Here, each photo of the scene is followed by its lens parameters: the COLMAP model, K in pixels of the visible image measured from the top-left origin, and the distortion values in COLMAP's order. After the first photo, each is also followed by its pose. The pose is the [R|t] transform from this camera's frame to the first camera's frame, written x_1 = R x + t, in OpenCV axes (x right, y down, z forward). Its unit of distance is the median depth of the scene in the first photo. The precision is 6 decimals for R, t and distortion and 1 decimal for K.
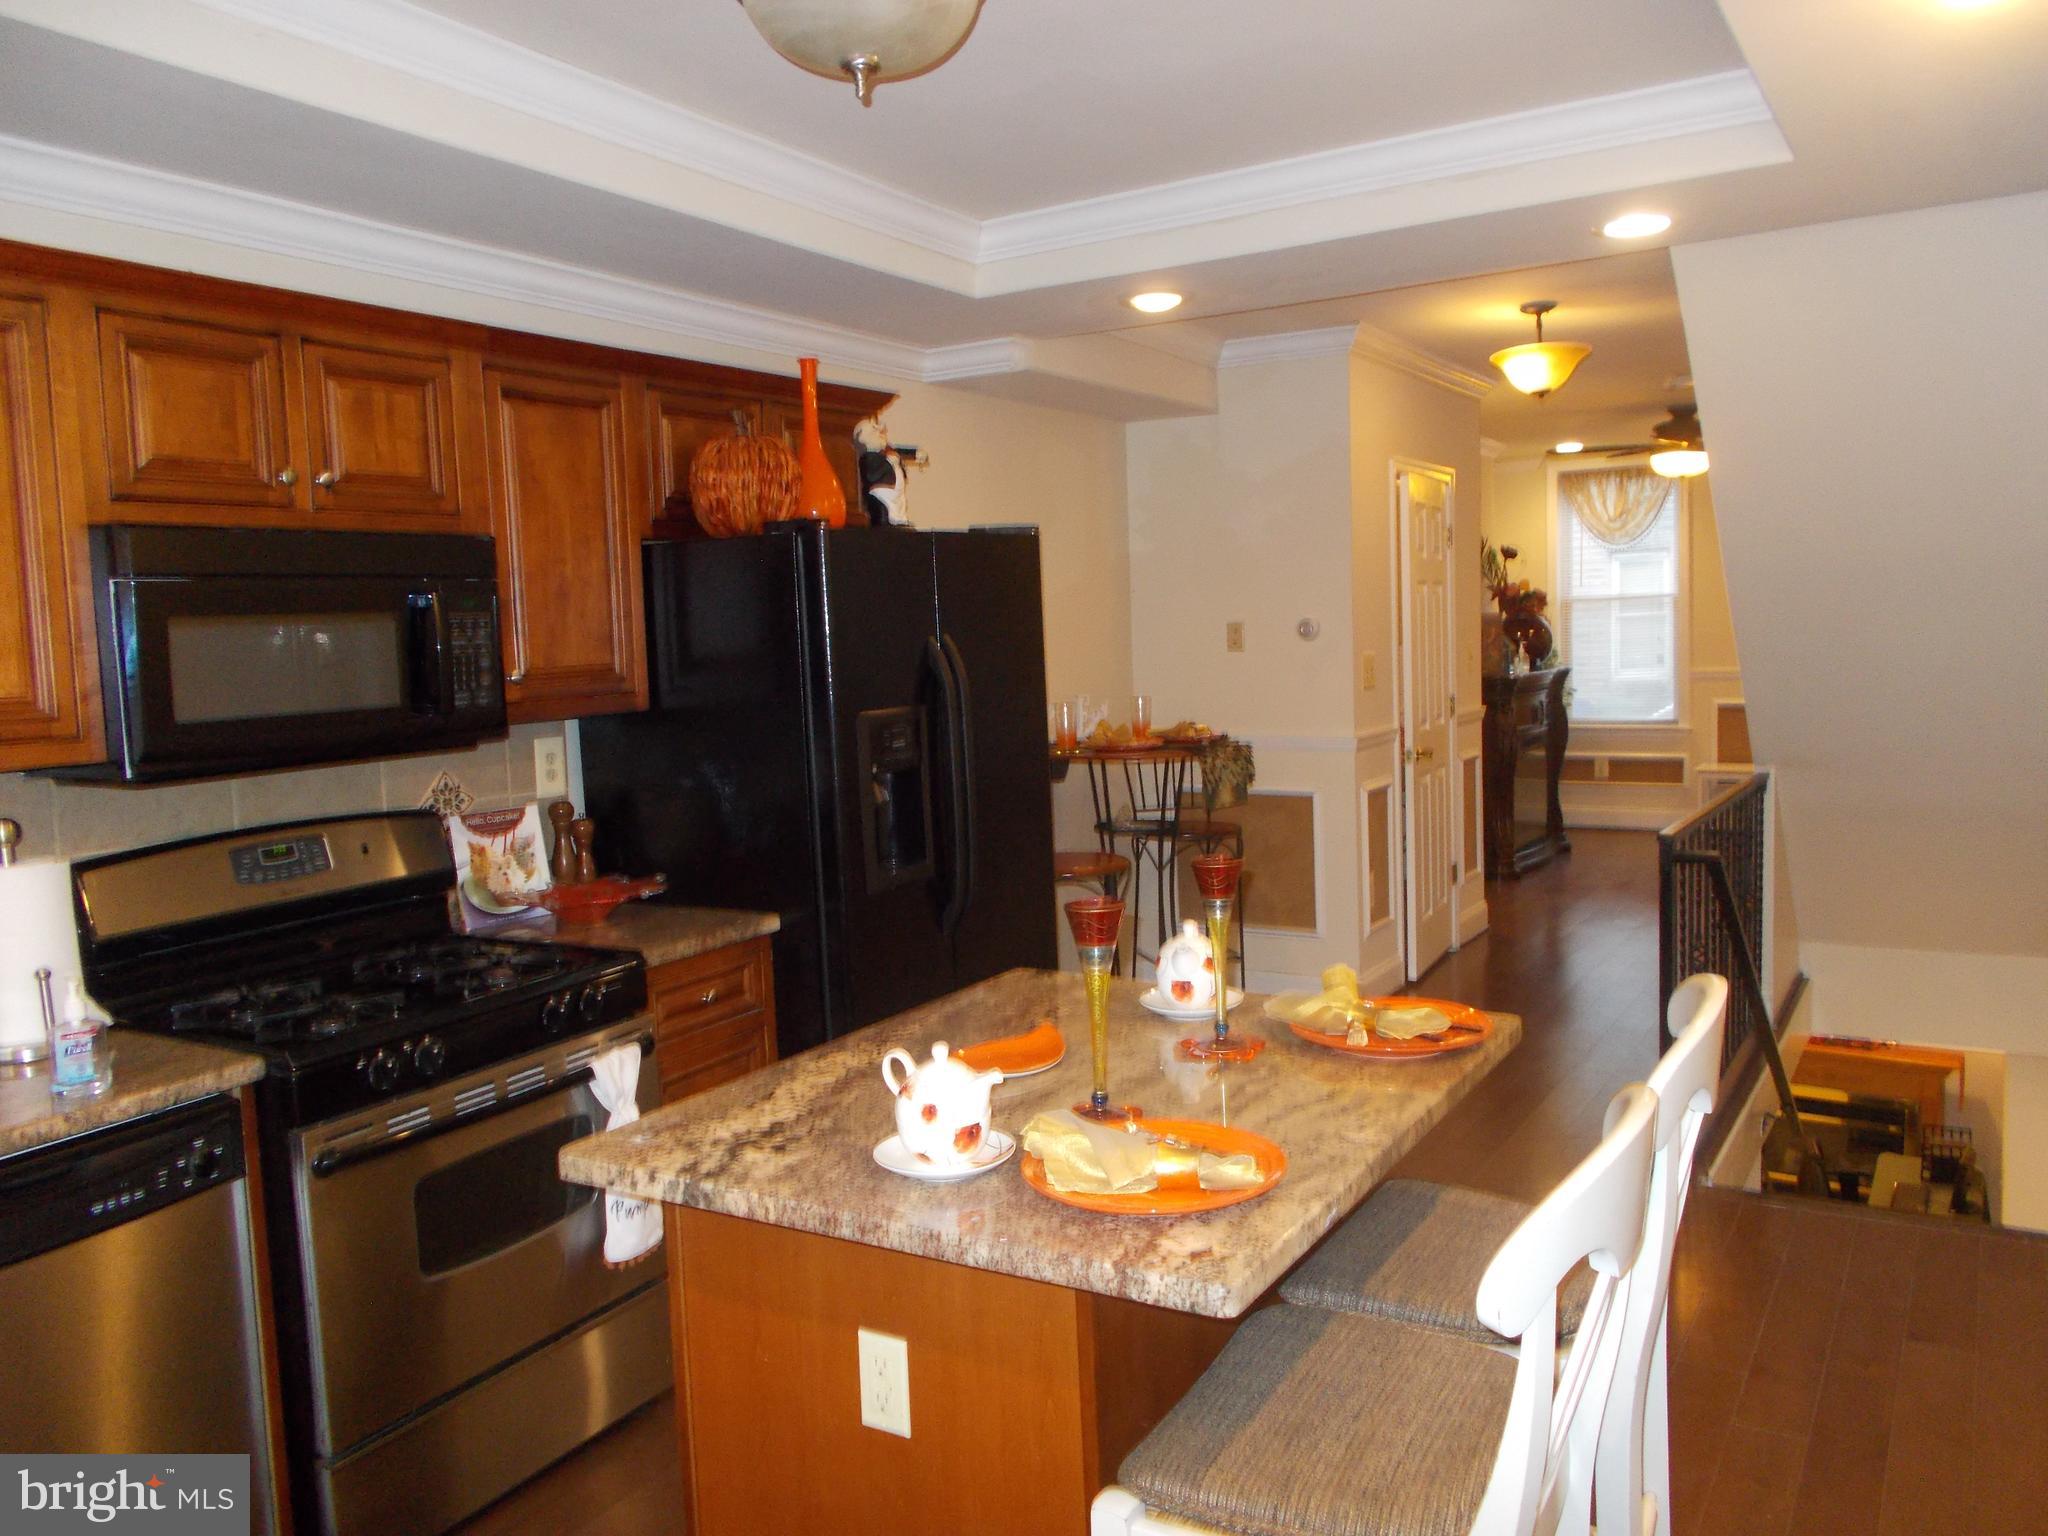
lens RADIAL K [[1546.5, 0, 1024.0], [0, 1546.5, 768.0], [0, 0, 1]] dist [-0.002376, -0.000718]
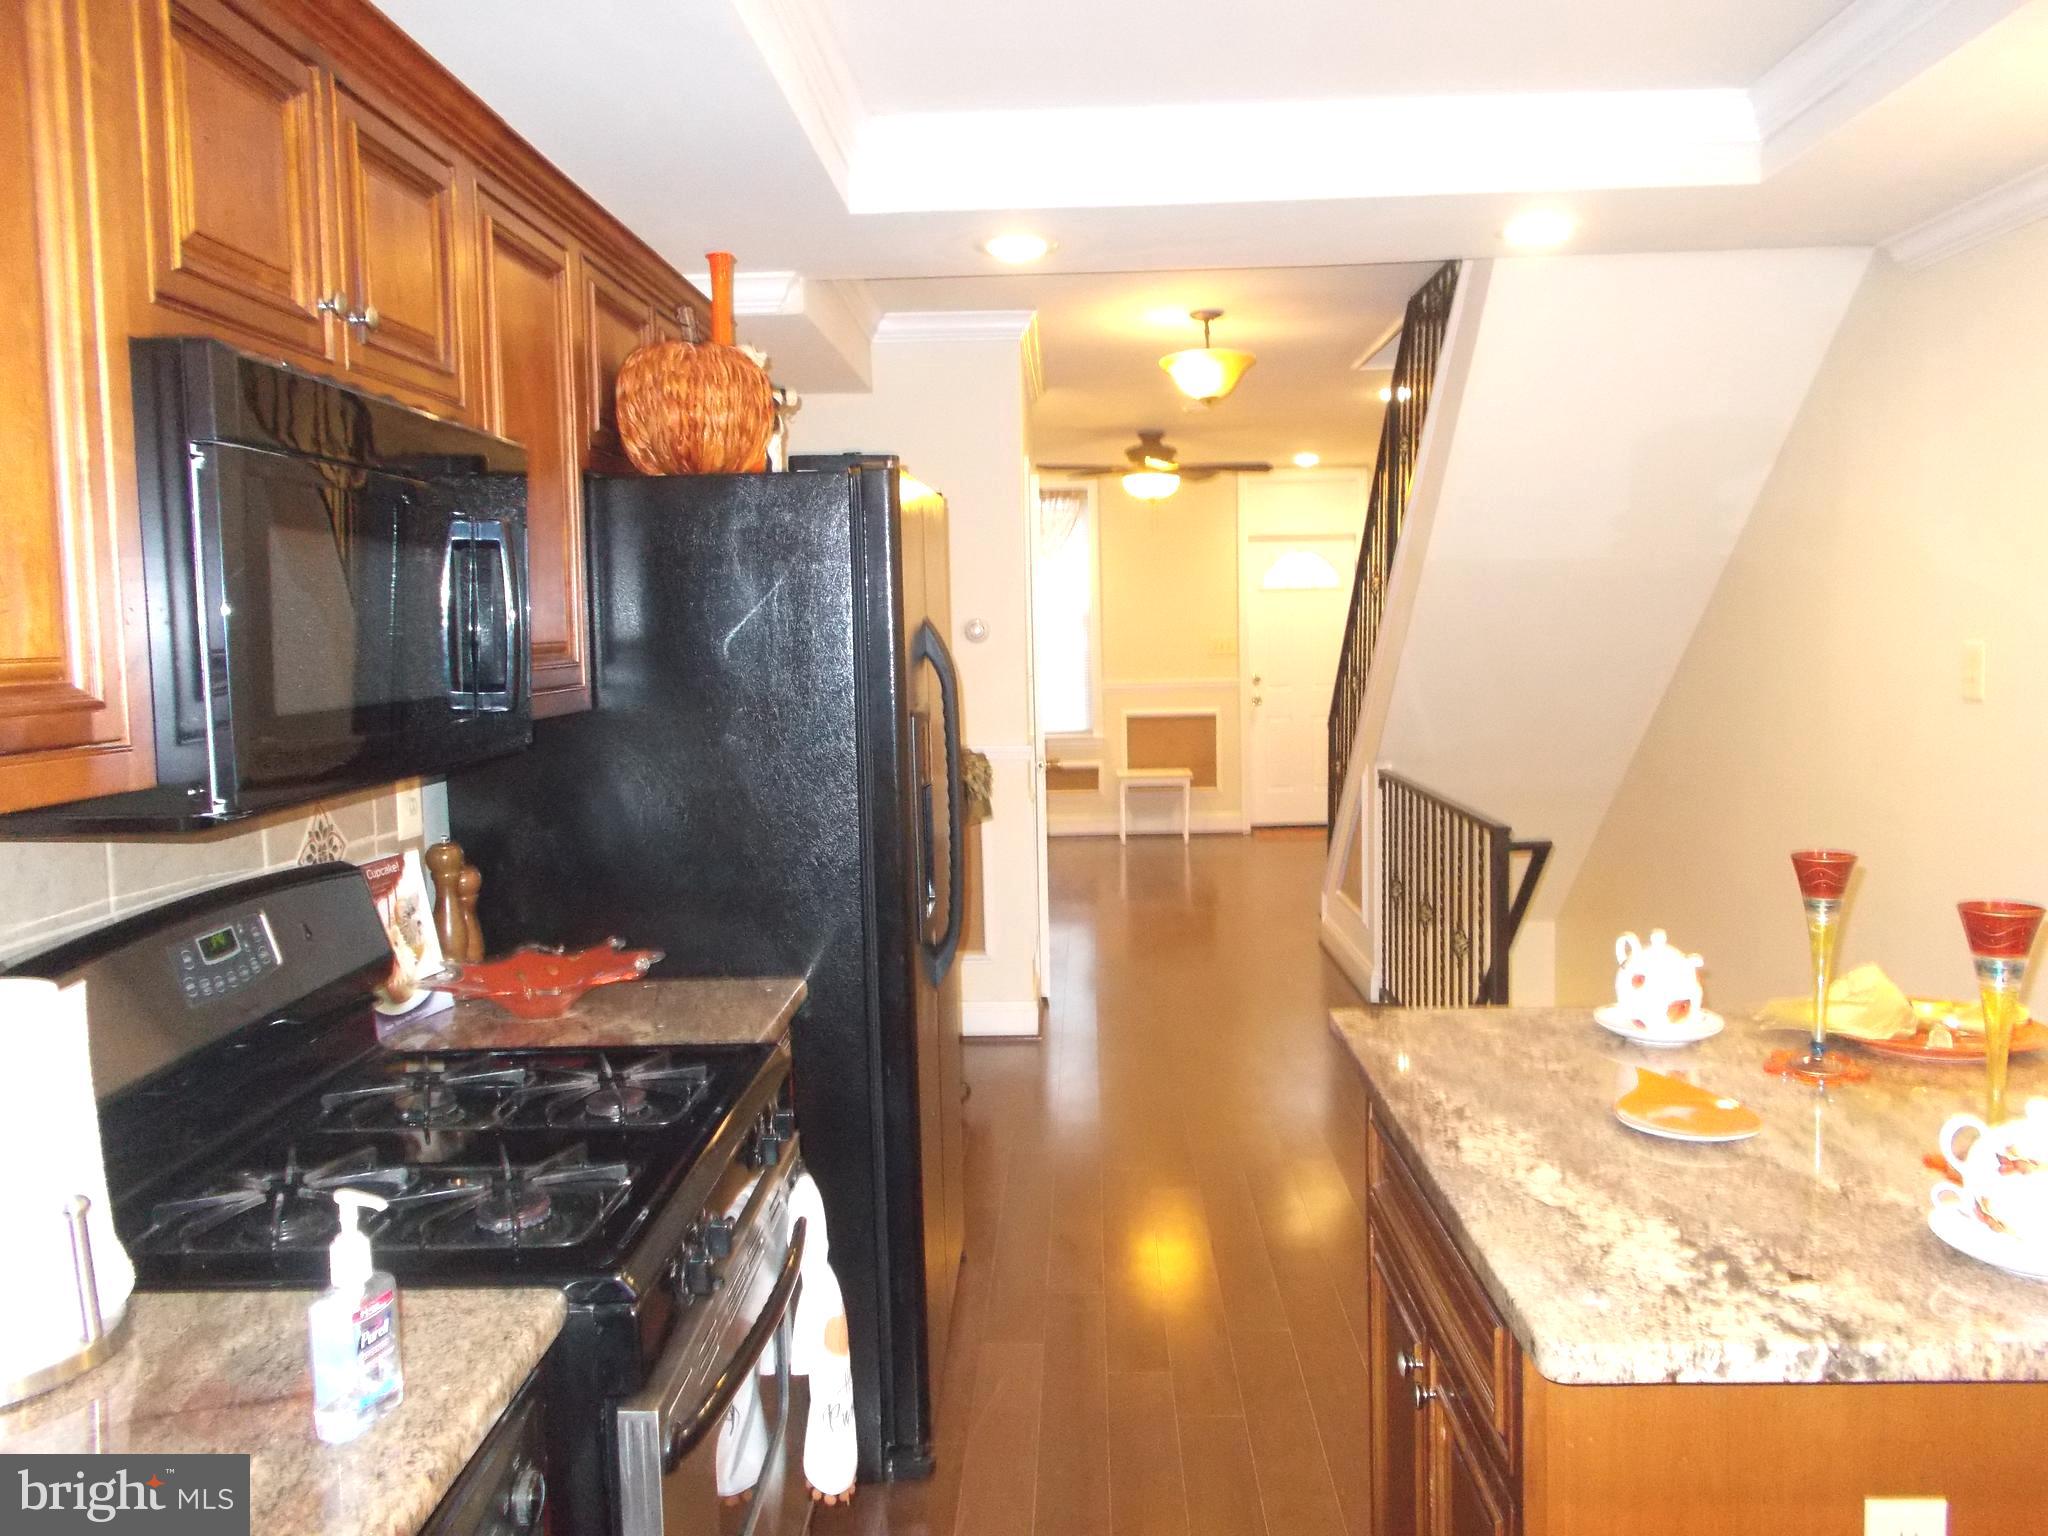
lens RADIAL K [[1556.8, 0, 1026.5], [0, 1556.8, 745.1], [0, 0, 1]] dist [0.000776, 0.002166]
pose [[0.870792, -0.018976, 0.491285, -0.491625], [0.033674, 0.999210, -0.021092, 0.001737], [-0.490496, 0.034910, 0.870744, 0.320761]]
